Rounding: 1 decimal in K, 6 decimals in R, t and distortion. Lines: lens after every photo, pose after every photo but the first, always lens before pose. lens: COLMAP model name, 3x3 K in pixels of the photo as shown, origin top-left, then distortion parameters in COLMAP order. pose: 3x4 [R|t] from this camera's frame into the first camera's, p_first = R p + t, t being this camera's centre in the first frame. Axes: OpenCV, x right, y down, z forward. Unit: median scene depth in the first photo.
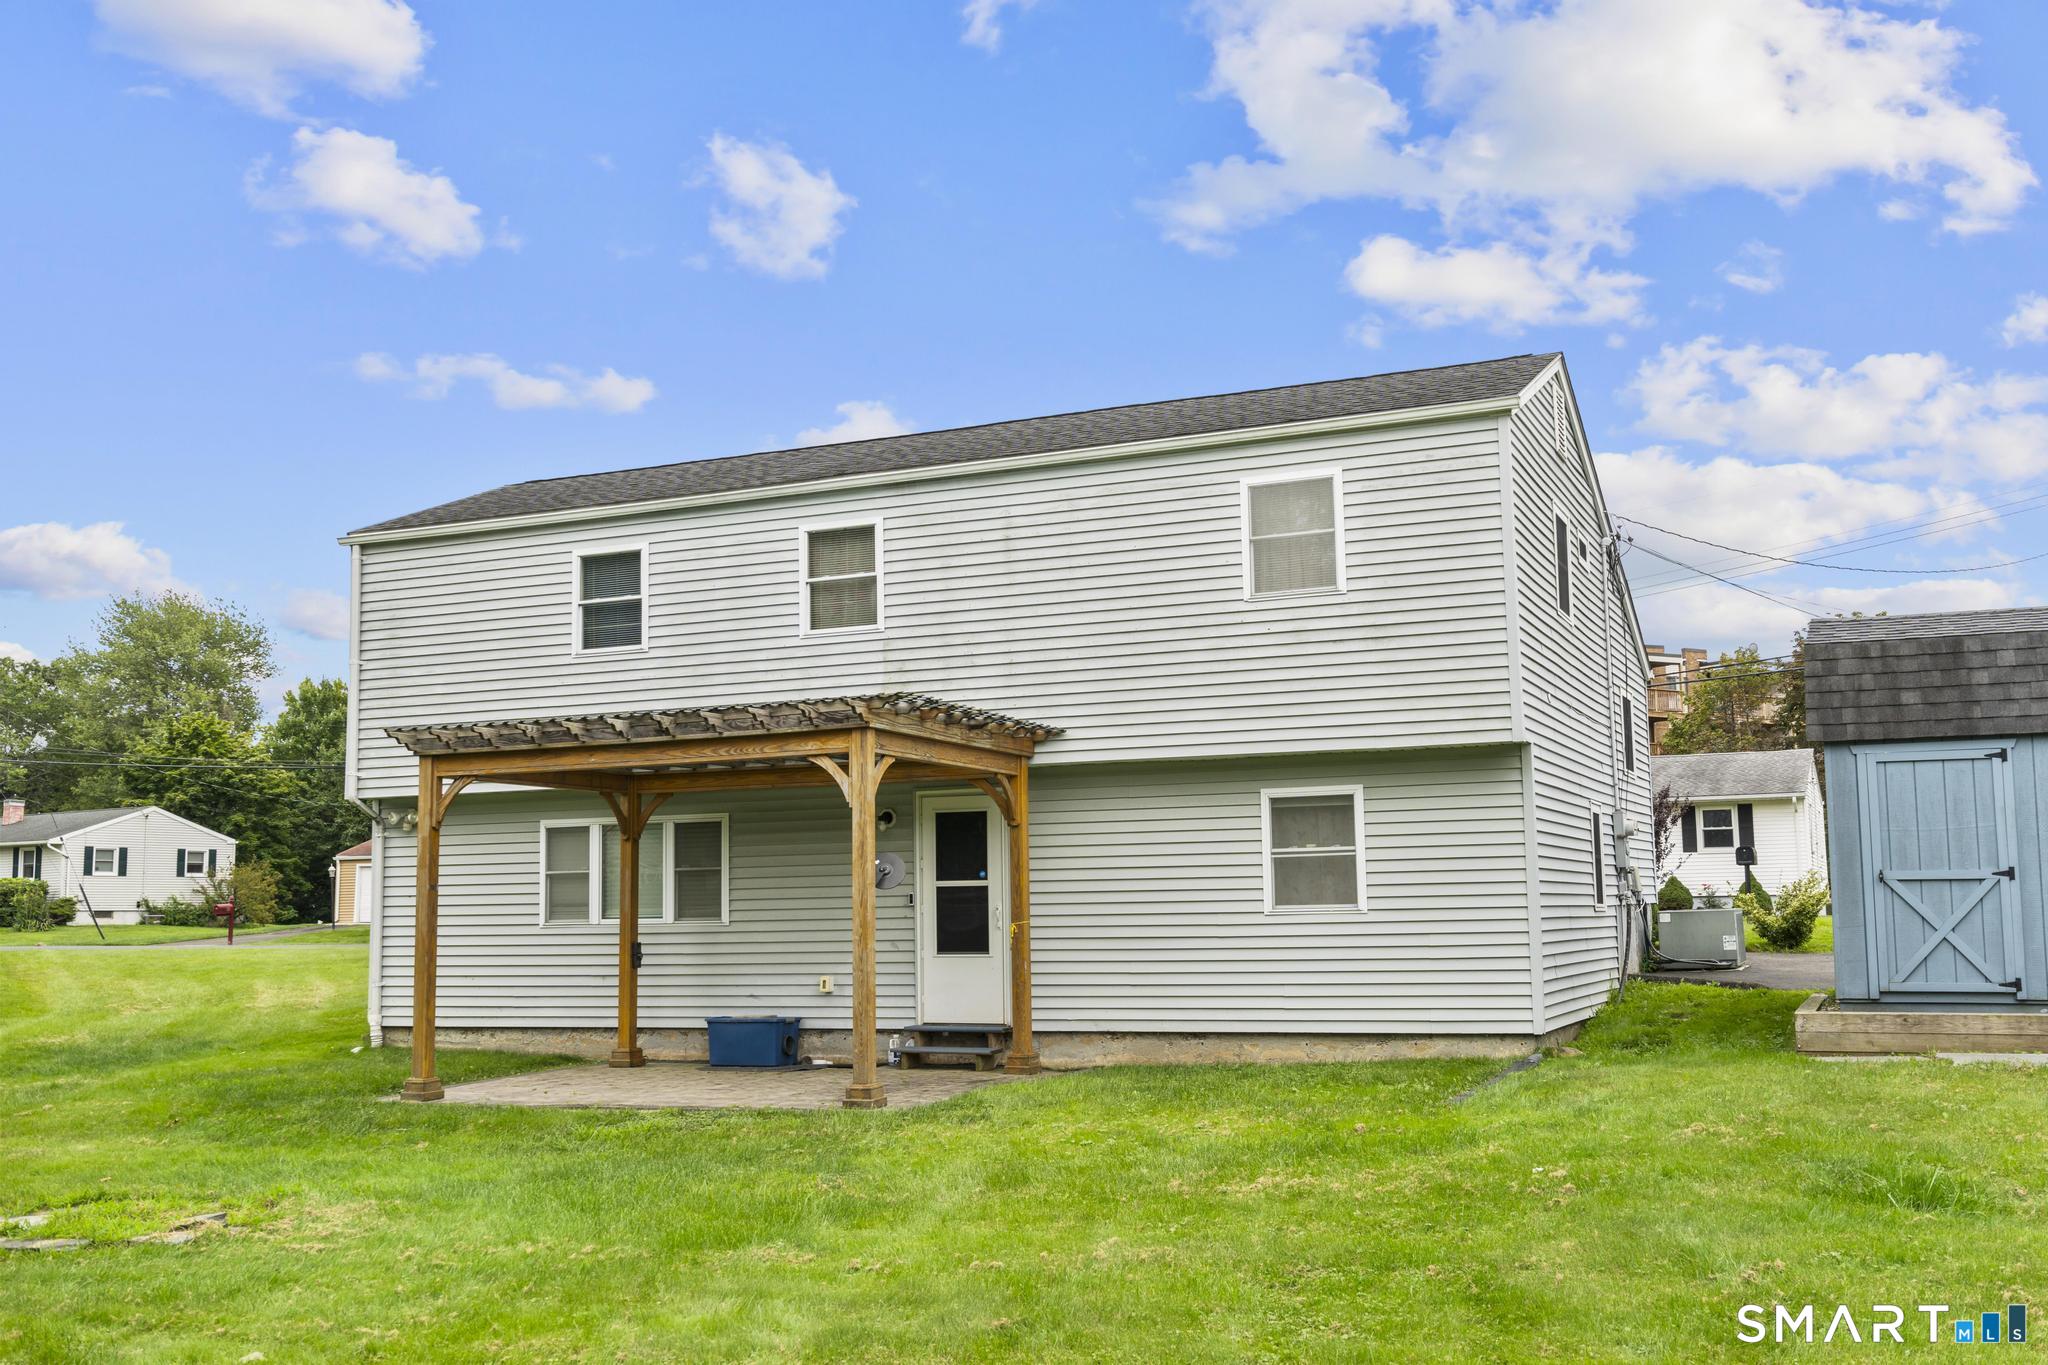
lens RADIAL K [[1989.8, 0, 1024.0], [0, 1989.8, 682.5], [0, 0, 1]] dist [0.002610, 0.008357]
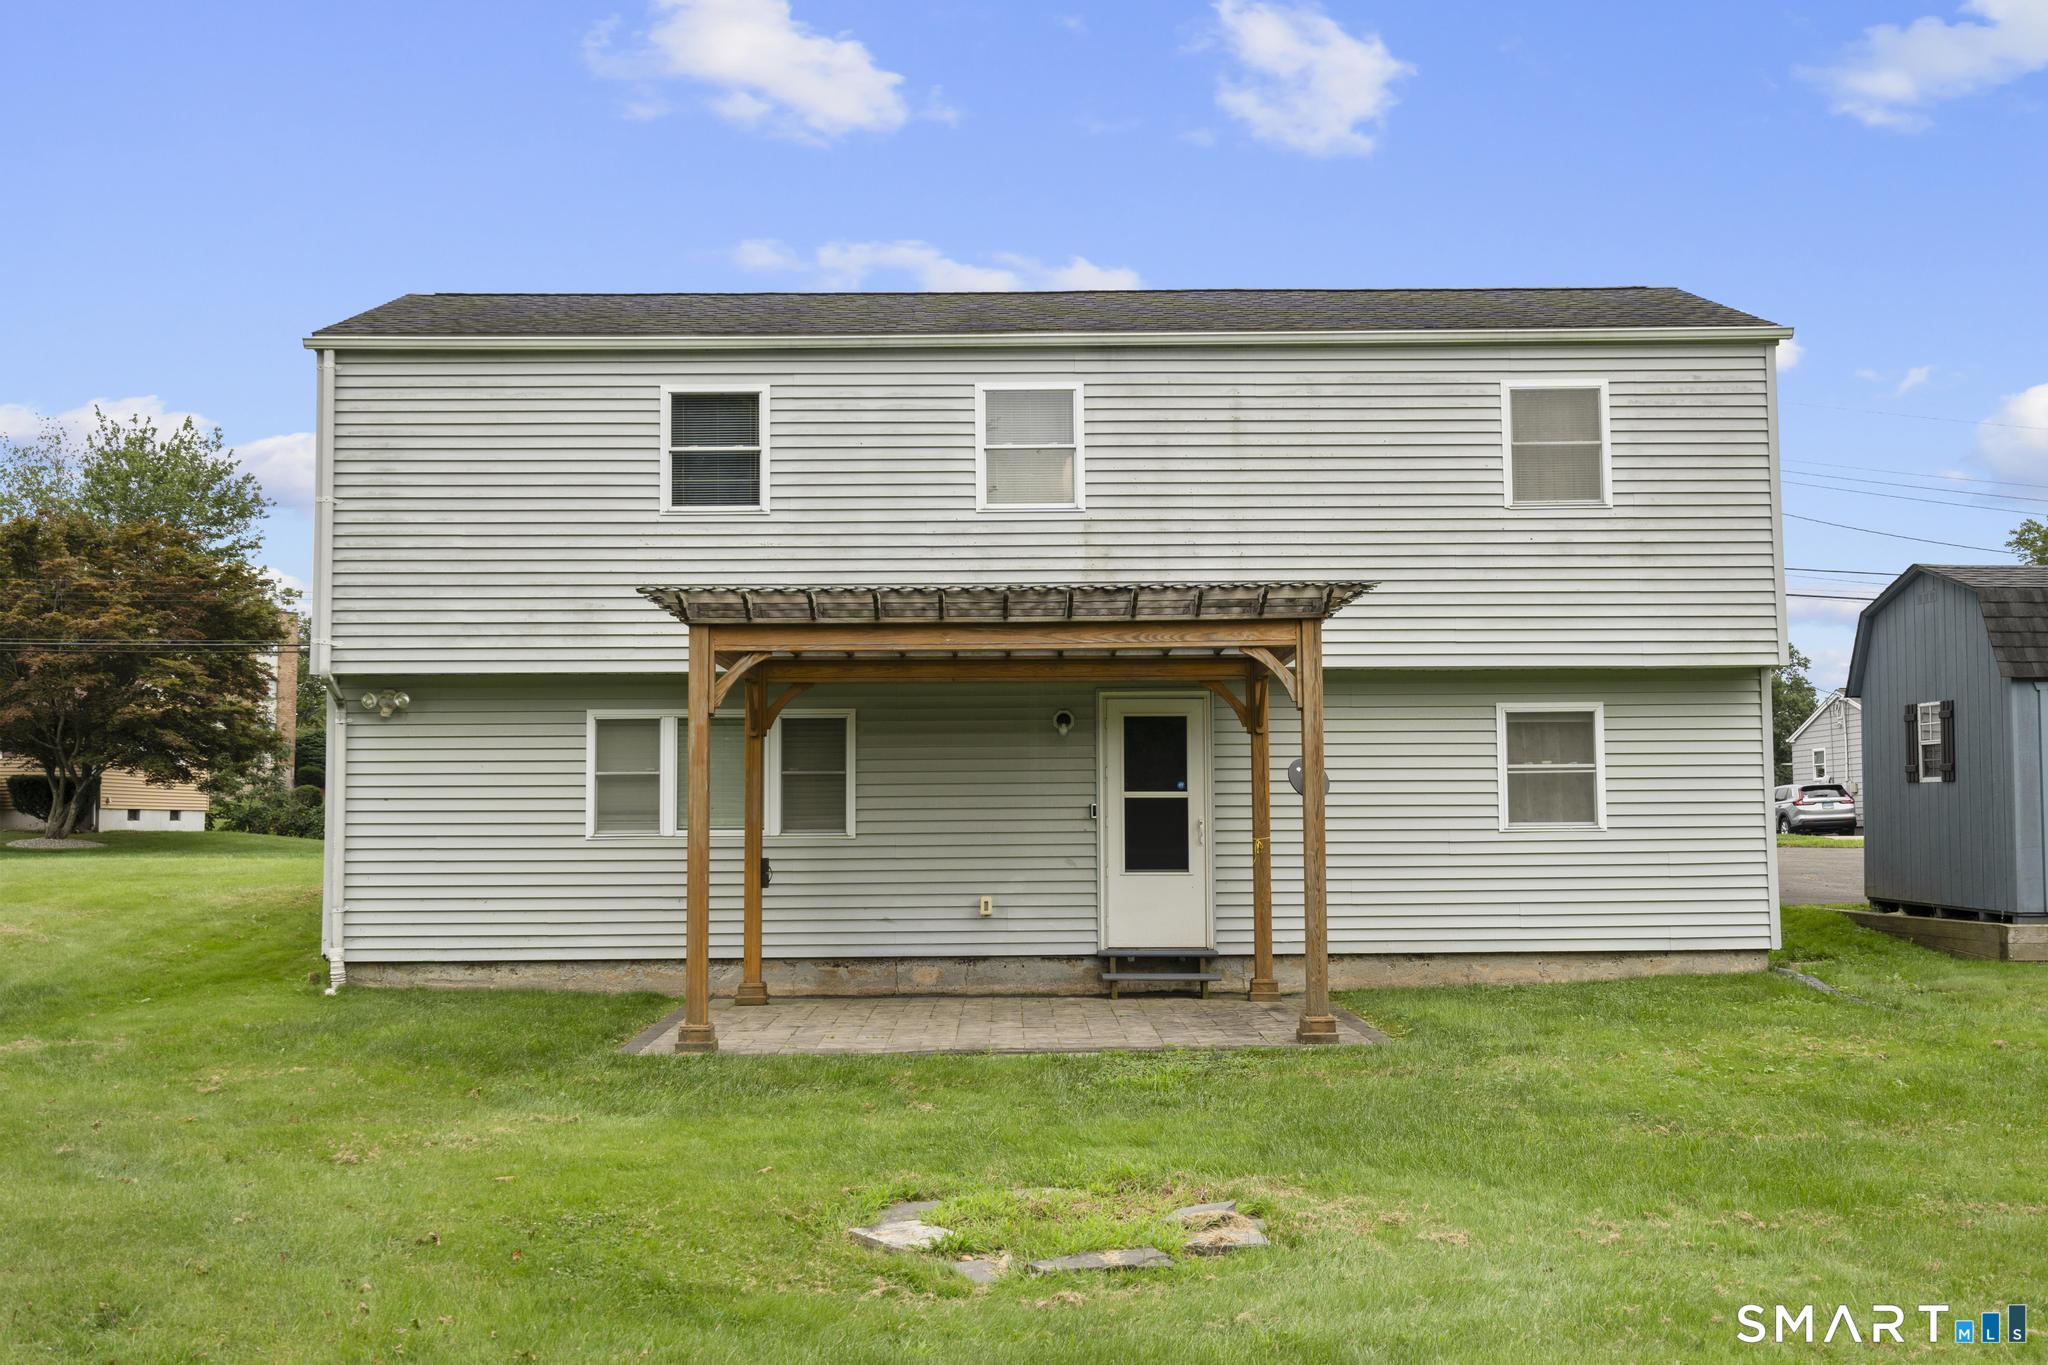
lens RADIAL K [[1943.9, 0, 1024.0], [0, 1943.9, 682.5], [0, 0, 1]] dist [0.003715, 0.011368]
pose [[0.911831, 0.039511, 0.408660, -0.453585], [-0.055962, 0.998030, 0.028372, 0.027950], [-0.406734, -0.048740, 0.912246, 0.215664]]
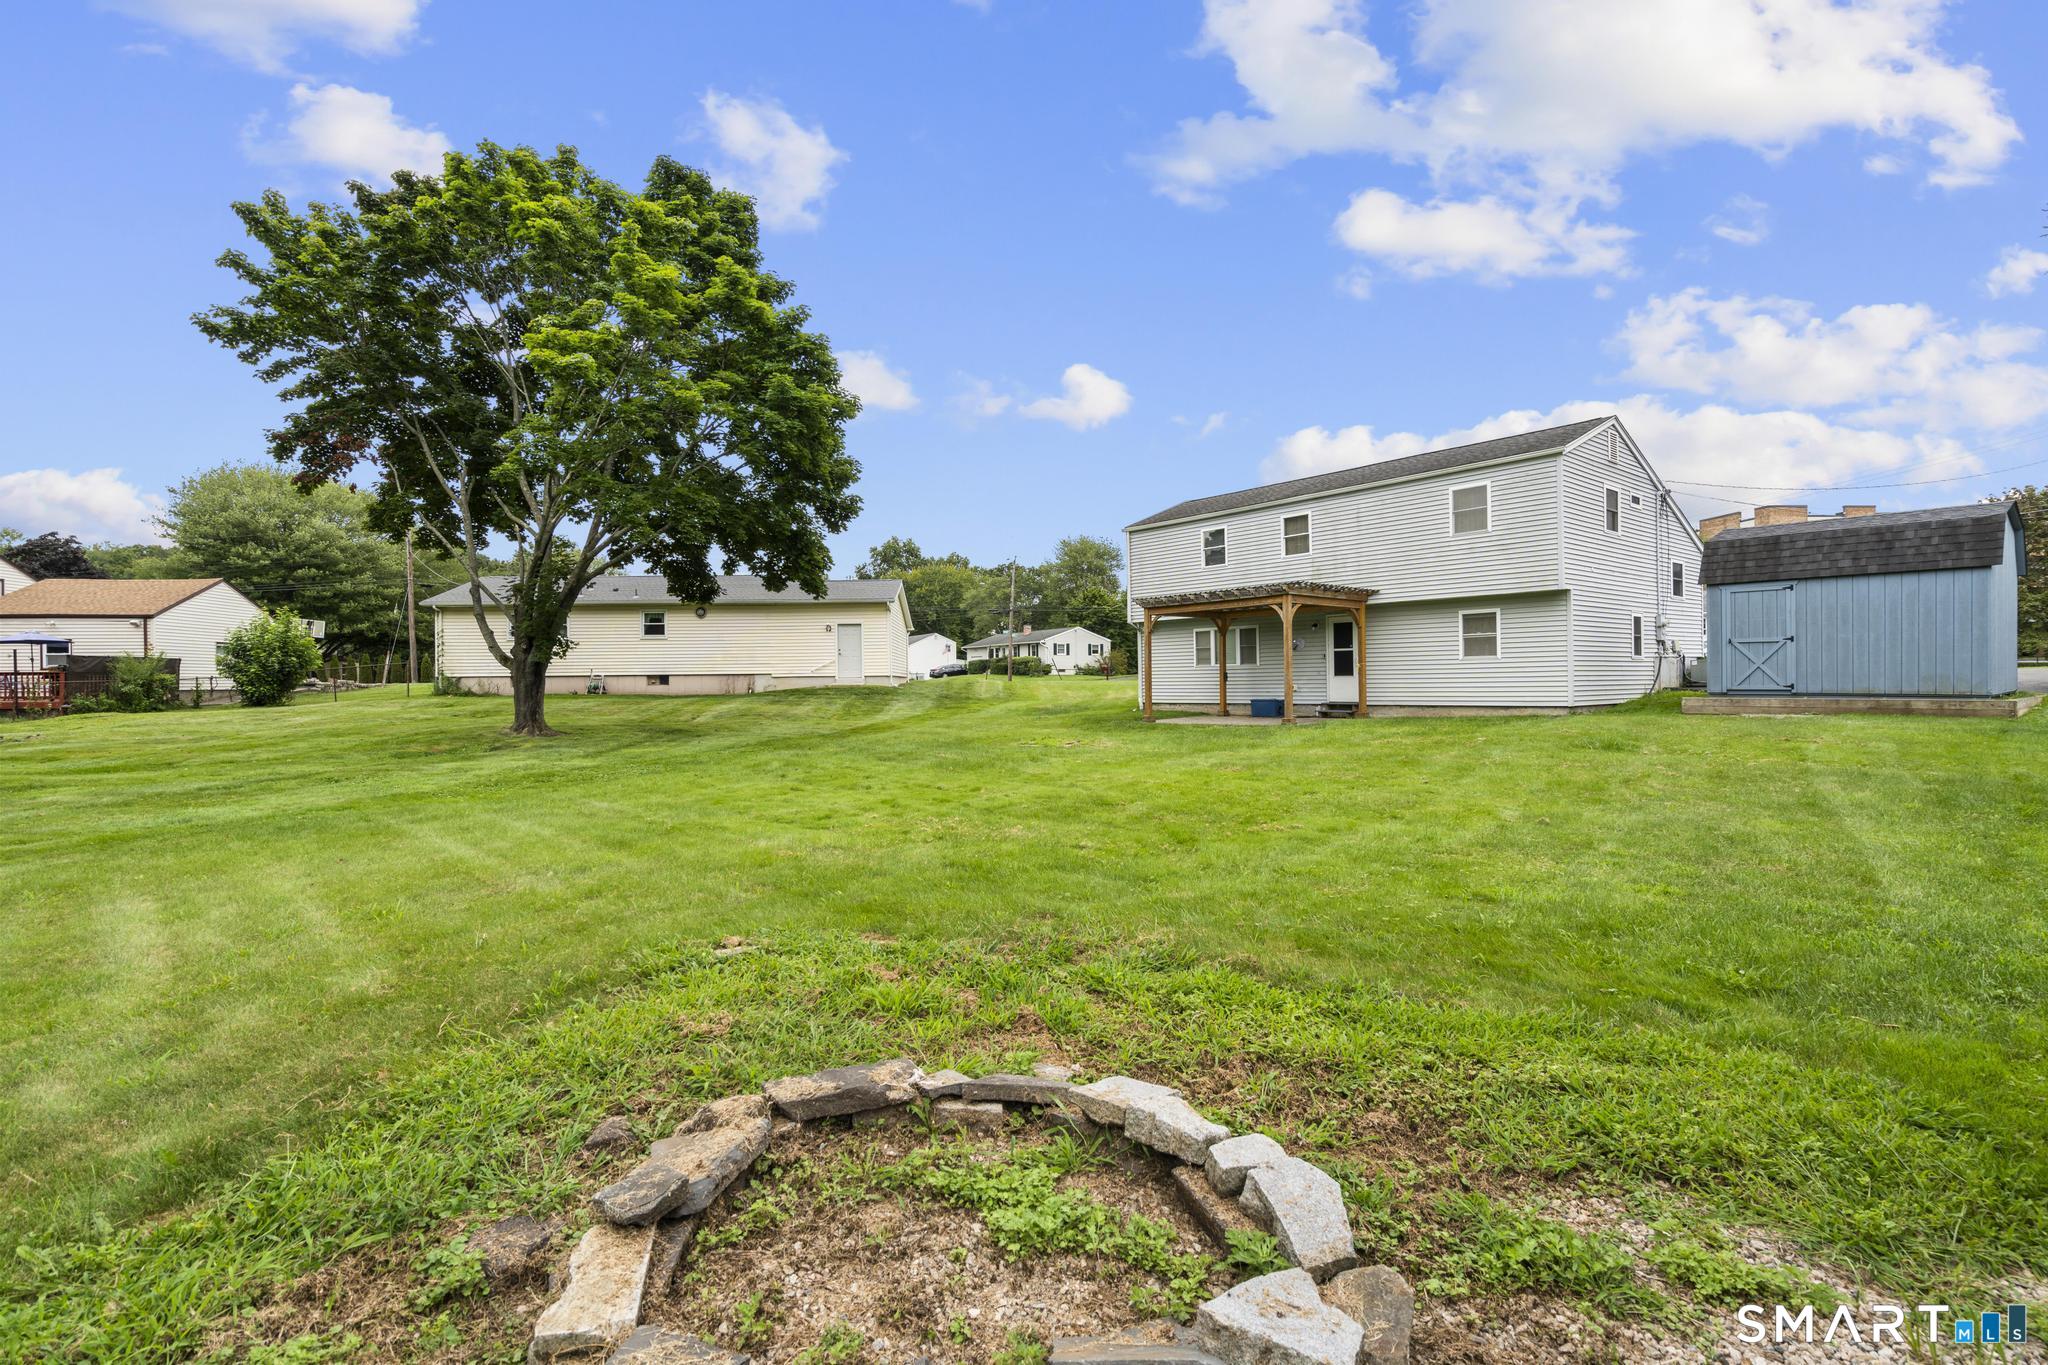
lens RADIAL K [[956.9, 0, 1031.1], [0, 956.9, 675.7], [0, 0, 1]] dist [-0.001085, -0.000031]
pose [[0.893080, 0.001731, -0.449894, 0.171108], [0.051142, 0.993120, 0.105342, -0.019852], [0.446981, -0.117087, 0.886848, -0.319449]]
